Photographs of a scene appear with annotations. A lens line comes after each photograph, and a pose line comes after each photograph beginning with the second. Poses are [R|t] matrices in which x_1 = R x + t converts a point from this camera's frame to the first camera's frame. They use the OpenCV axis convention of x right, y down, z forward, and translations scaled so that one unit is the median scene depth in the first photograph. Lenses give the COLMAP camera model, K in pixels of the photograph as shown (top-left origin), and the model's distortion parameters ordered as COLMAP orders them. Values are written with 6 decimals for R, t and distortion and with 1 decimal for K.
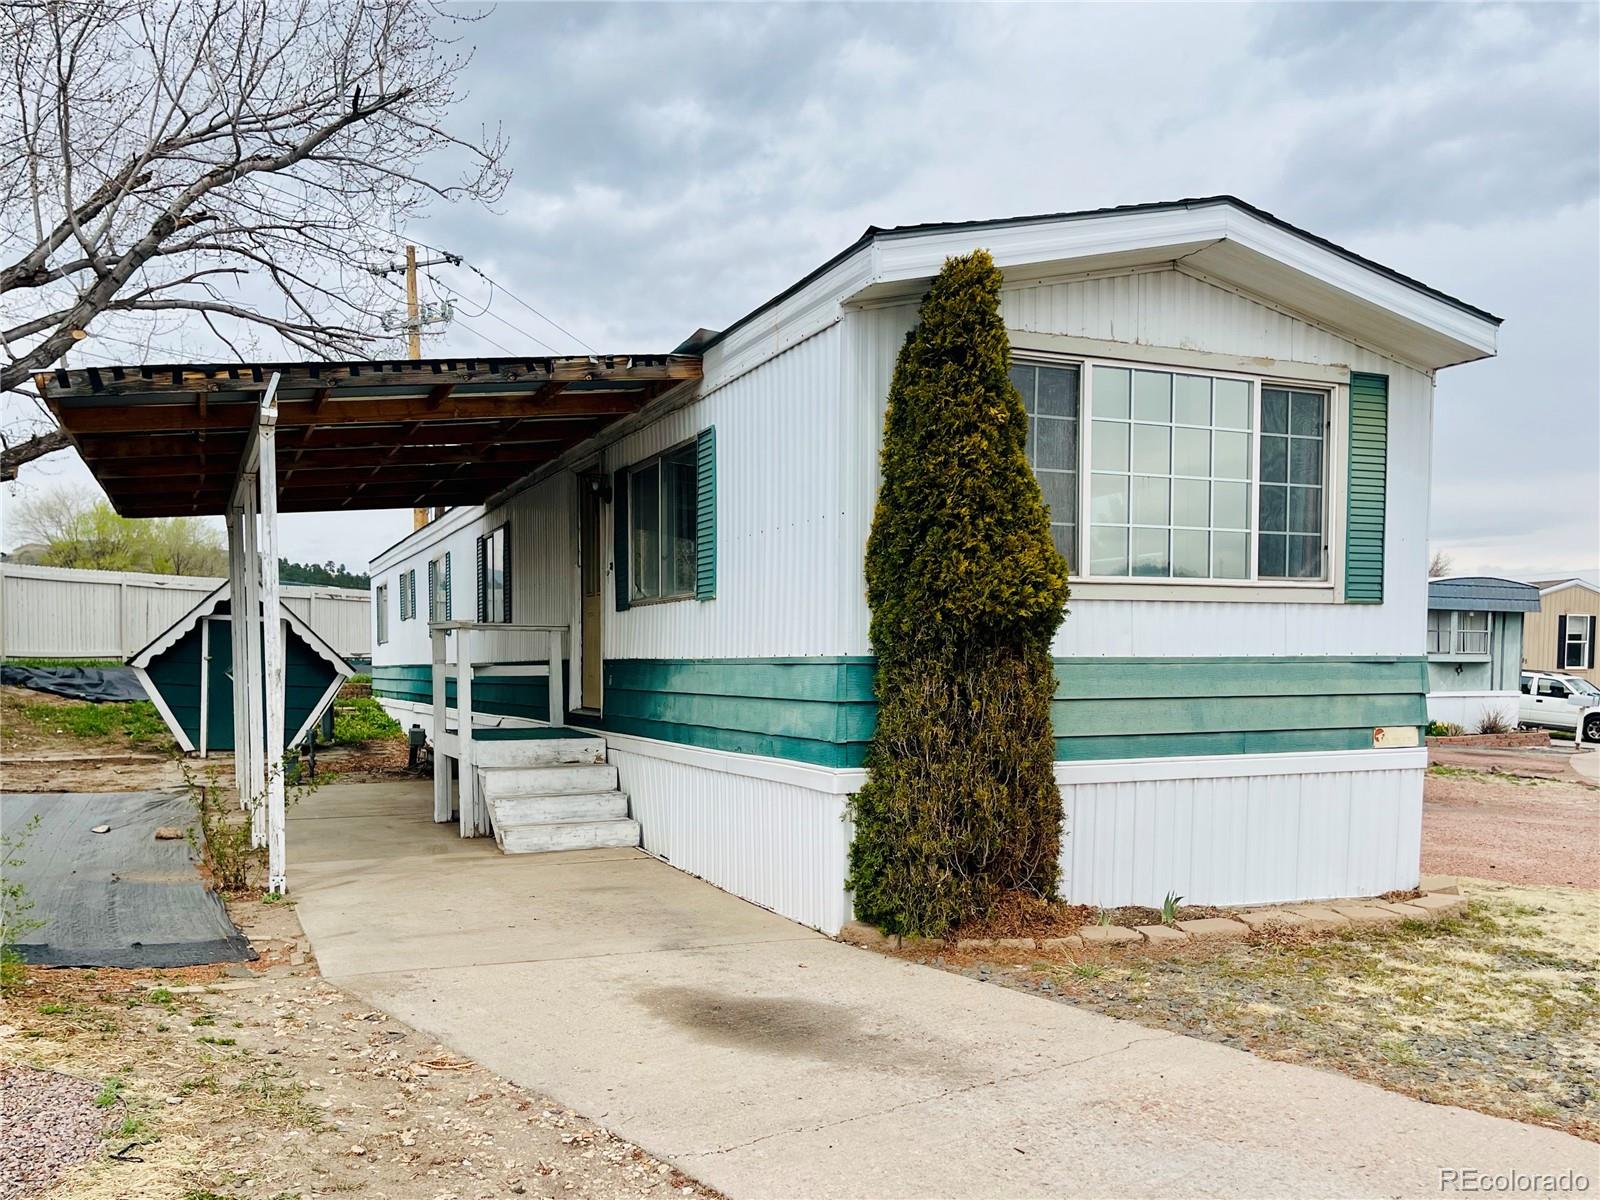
lens RADIAL K [[1330.7, 0, 805.2], [0, 1330.7, 754.1], [0, 0, 1]] dist [0.059471, 0.001071]
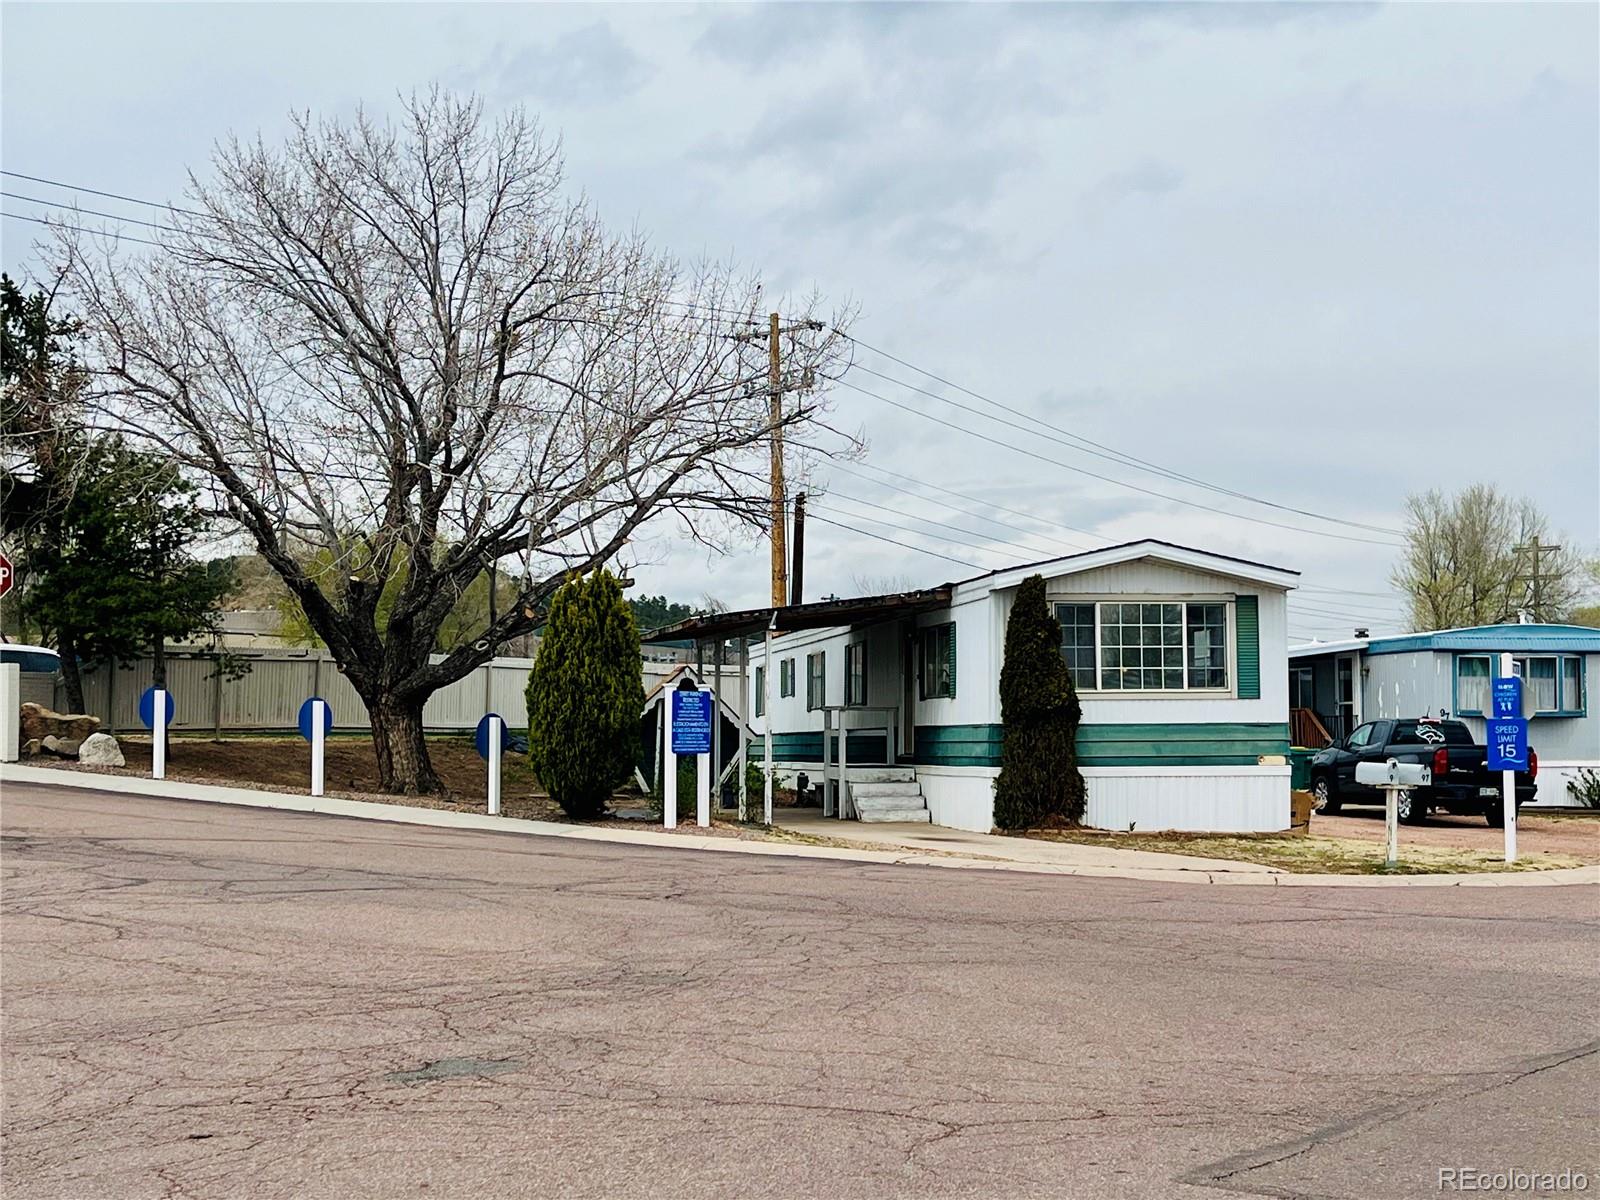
lens RADIAL K [[2329.2, 0, 800.0], [0, 2329.2, 600.0], [0, 0, 1]] dist [0.161694, 0.012326]
pose [[0.969907, -0.019832, -0.242667, 0.639014], [-0.010945, 0.992118, -0.124828, 0.213197], [0.243230, 0.123727, 0.962045, -2.874371]]
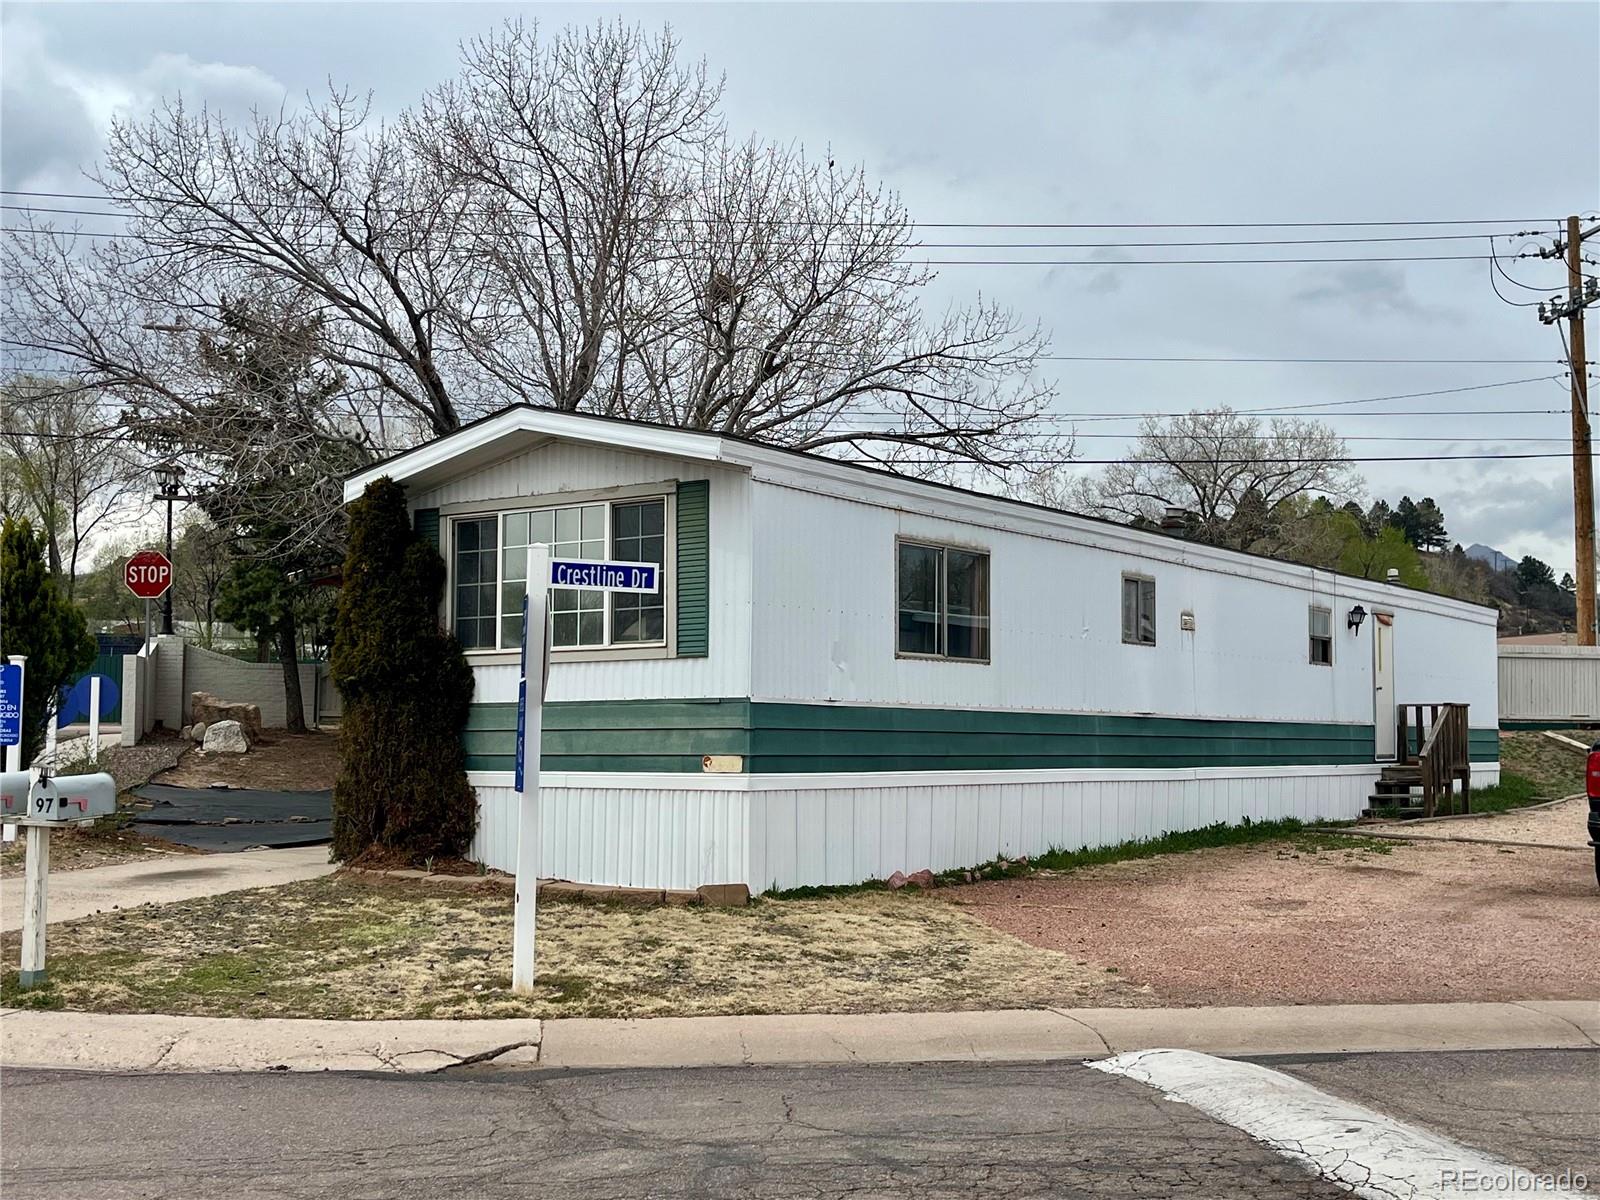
lens RADIAL K [[1843.4, 0, 800.0], [0, 1843.4, 600.0], [0, 0, 1]] dist [0.008662, 0.006313]
pose [[0.508674, -0.063893, -0.858585, 1.974669], [-0.053610, 0.992957, -0.105654, 0.013005], [0.859288, 0.099773, 0.501666, 0.210481]]
